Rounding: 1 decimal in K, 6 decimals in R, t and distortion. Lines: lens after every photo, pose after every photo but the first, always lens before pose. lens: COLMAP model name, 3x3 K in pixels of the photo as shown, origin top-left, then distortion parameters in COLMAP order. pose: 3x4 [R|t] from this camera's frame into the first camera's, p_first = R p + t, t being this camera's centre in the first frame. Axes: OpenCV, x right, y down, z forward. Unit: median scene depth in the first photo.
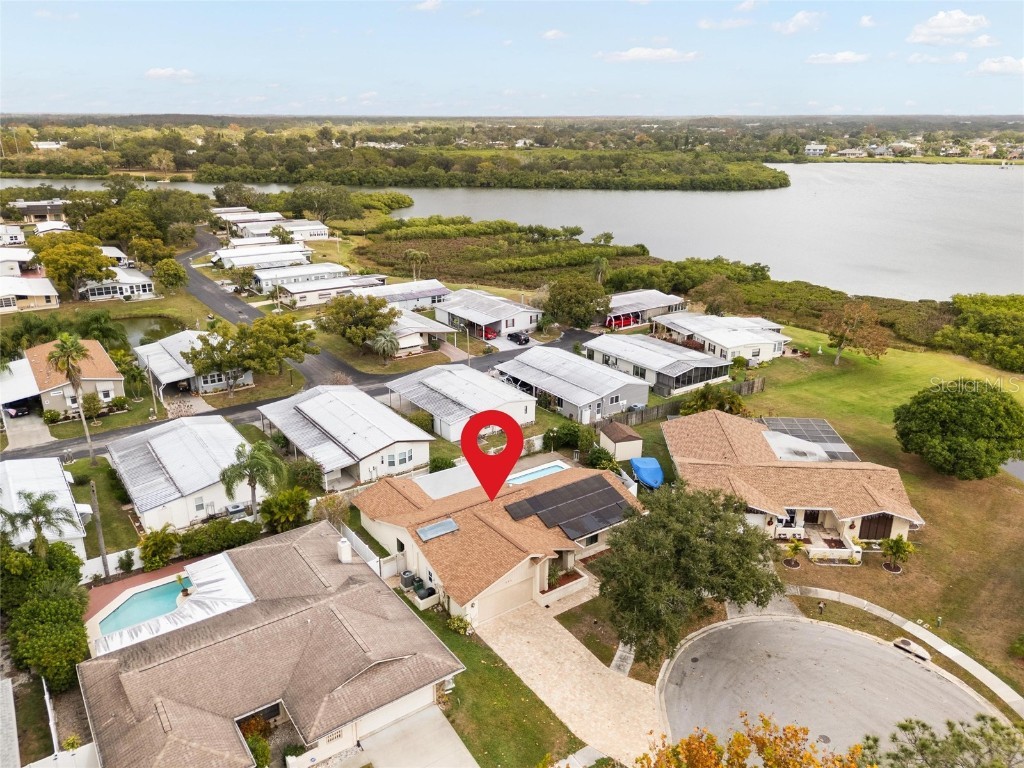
lens RADIAL K [[750.1, 0, 512.0], [0, 750.1, 384.0], [0, 0, 1]] dist [0.091594, -0.093961]
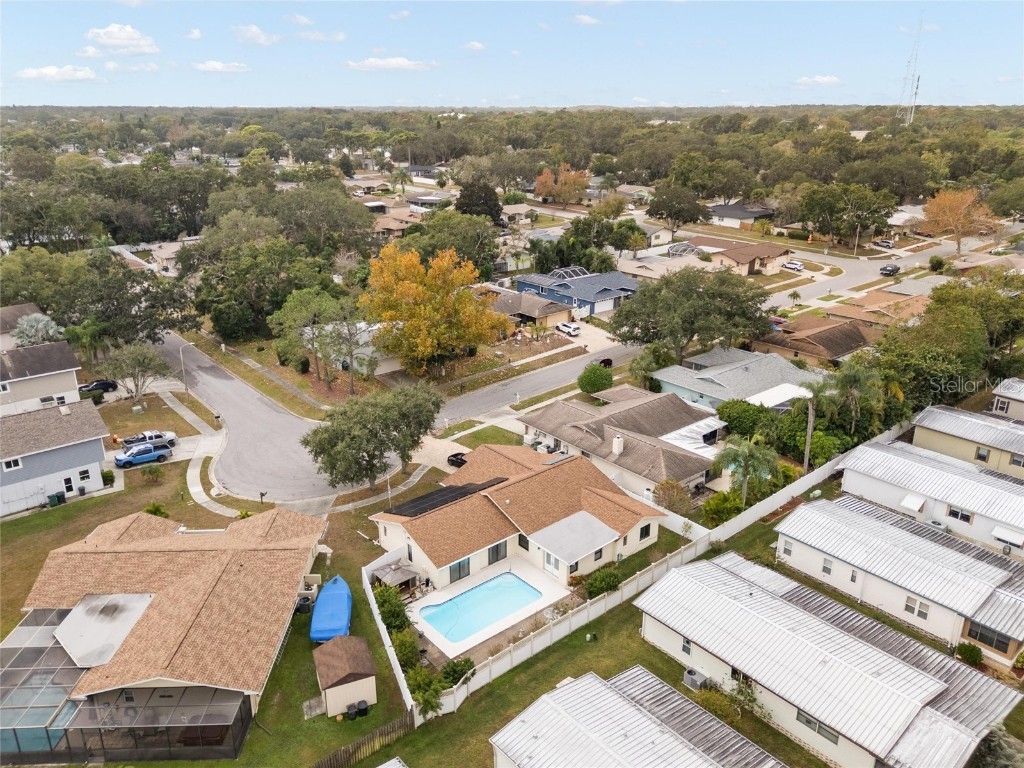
lens RADIAL K [[750.1, 0, 512.0], [0, 750.1, 384.0], [0, 0, 1]] dist [0.091594, -0.093961]
pose [[-0.994921, 0.024554, -0.097620, 0.076490], [-0.043385, 0.770491, 0.635973, -0.538550], [0.090831, 0.636978, -0.765512, 1.450461]]
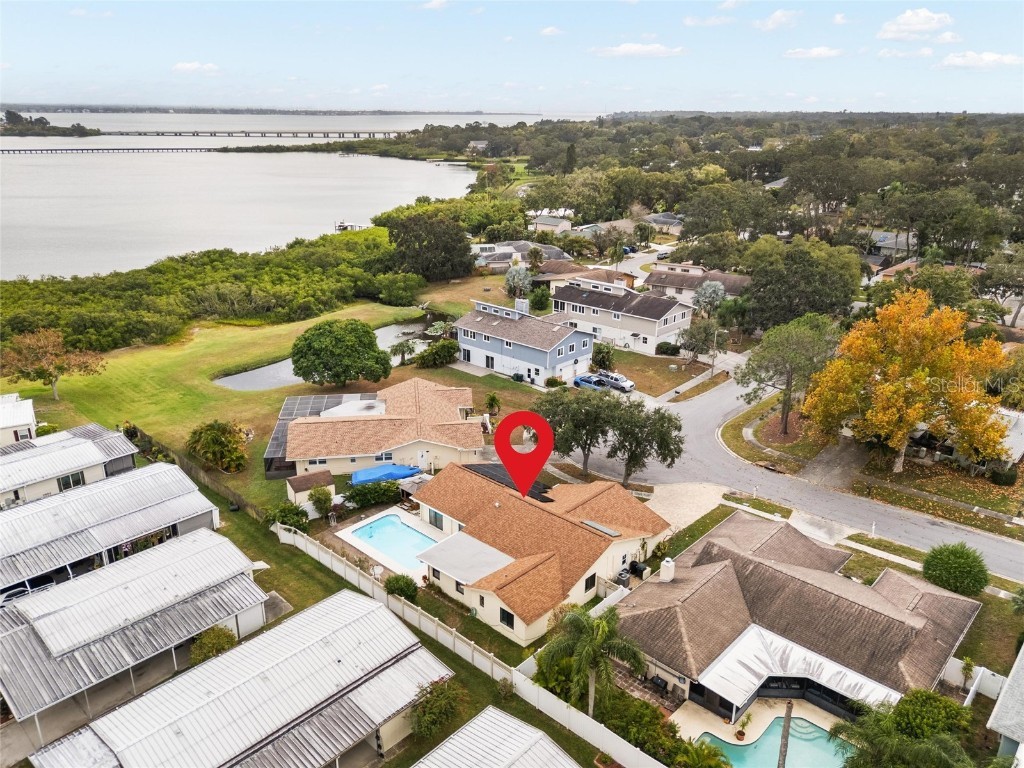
lens RADIAL K [[750.1, 0, 512.0], [0, 750.1, 384.0], [0, 0, 1]] dist [0.091594, -0.093961]
pose [[-0.203980, -0.337515, 0.918954, -0.756055], [0.319504, 0.864338, 0.388376, -0.334497], [-0.925370, 0.372830, -0.068470, 0.864592]]
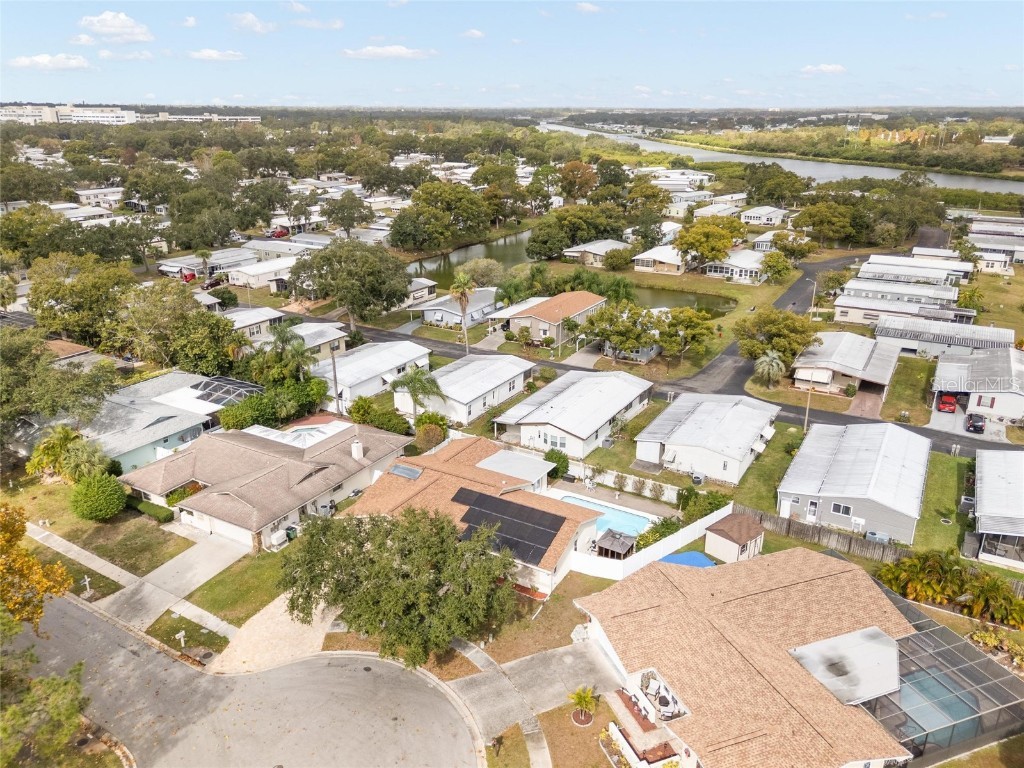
lens RADIAL K [[750.1, 0, 512.0], [0, 750.1, 384.0], [0, 0, 1]] dist [0.091594, -0.093961]
pose [[0.414084, 0.310447, -0.855662, 0.743629], [-0.302401, 0.933567, 0.192370, -0.171170], [0.858538, 0.179096, 0.480454, 0.422788]]
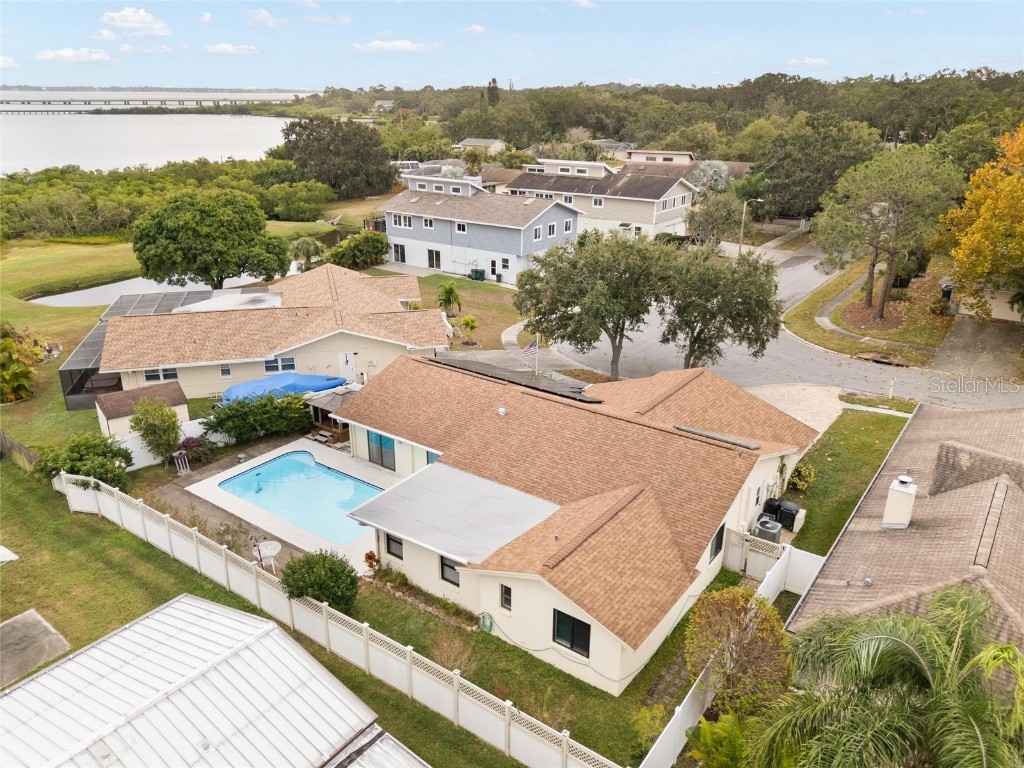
lens RADIAL K [[752.1, 0, 512.0], [0, 752.1, 384.0], [0, 0, 1]] dist [0.036950, -0.007620]
pose [[-0.319359, -0.343666, 0.883121, -0.396197], [0.311145, 0.842229, 0.440271, -0.092201], [-0.895097, 0.415383, -0.162044, 0.933944]]
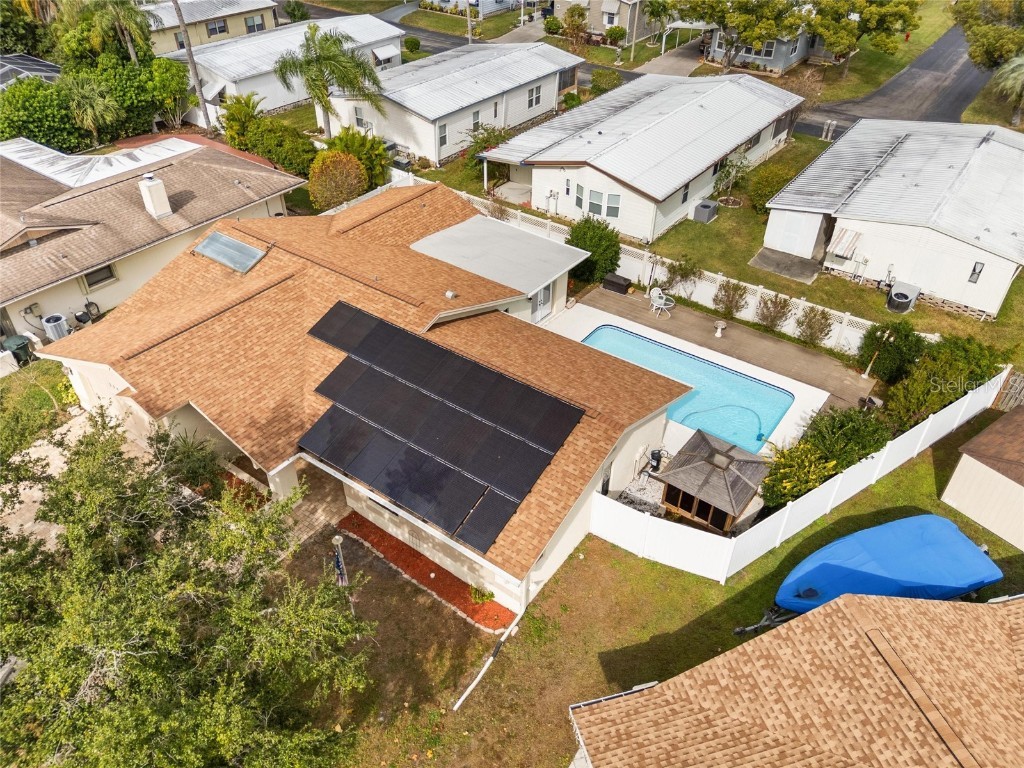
lens RADIAL K [[750.1, 0, 512.0], [0, 750.1, 384.0], [0, 0, 1]] dist [0.091594, -0.093961]
pose [[0.317957, 0.575910, -0.753148, 0.314908], [-0.321299, 0.812818, 0.485895, -0.037085], [0.892003, 0.087492, 0.443481, 0.738804]]
